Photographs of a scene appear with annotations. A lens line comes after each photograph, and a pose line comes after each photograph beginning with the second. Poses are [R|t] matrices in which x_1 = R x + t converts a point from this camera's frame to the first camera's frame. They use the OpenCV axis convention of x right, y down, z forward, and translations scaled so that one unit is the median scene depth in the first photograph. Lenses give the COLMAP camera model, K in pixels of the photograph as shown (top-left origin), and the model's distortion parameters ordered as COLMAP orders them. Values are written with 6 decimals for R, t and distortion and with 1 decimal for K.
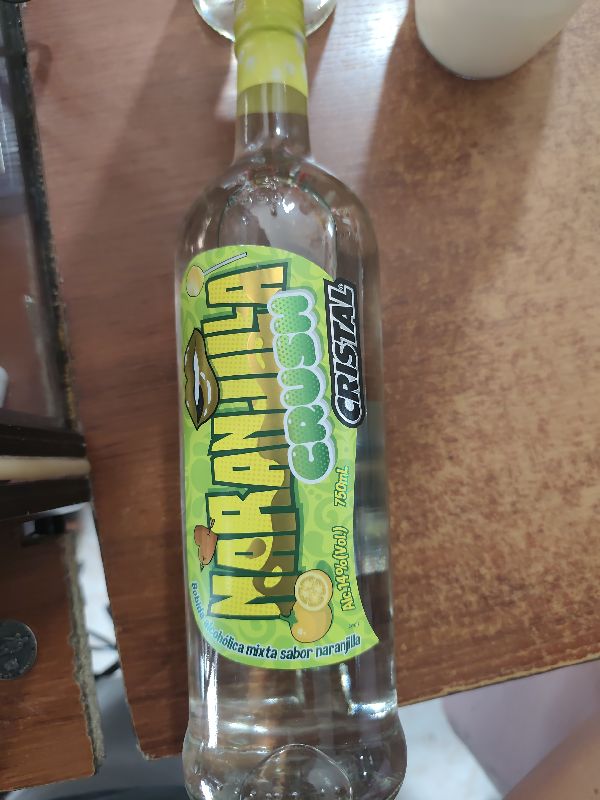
lens RADIAL K [[574.0, 0, 311.5], [0, 574.0, 394.0], [0, 0, 1]] dist [-0.032384, -0.008834]
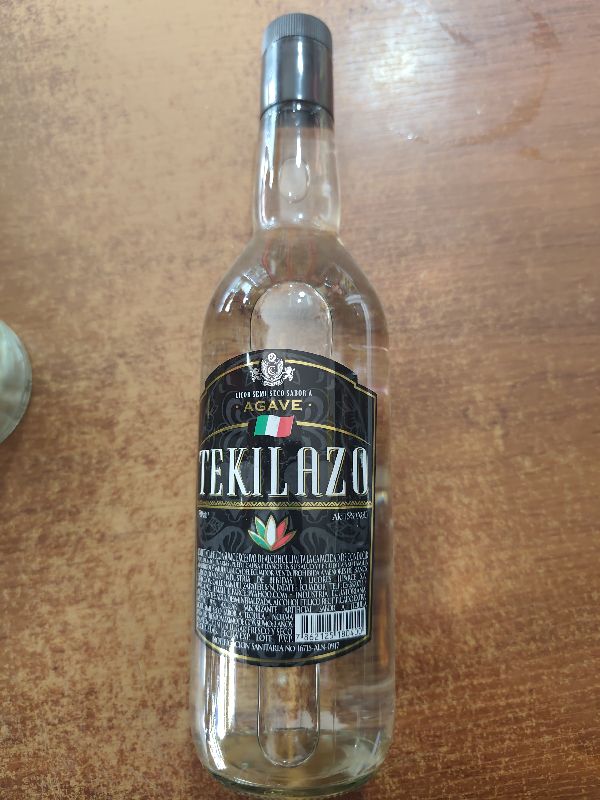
lens RADIAL K [[574.0, 0, 311.5], [0, 574.0, 394.0], [0, 0, 1]] dist [-0.032384, -0.008834]
pose [[0.996622, 0.049111, -0.065823, 0.739704], [-0.051404, 0.998112, -0.033603, -0.369745], [0.064048, 0.036873, 0.997265, -0.009874]]
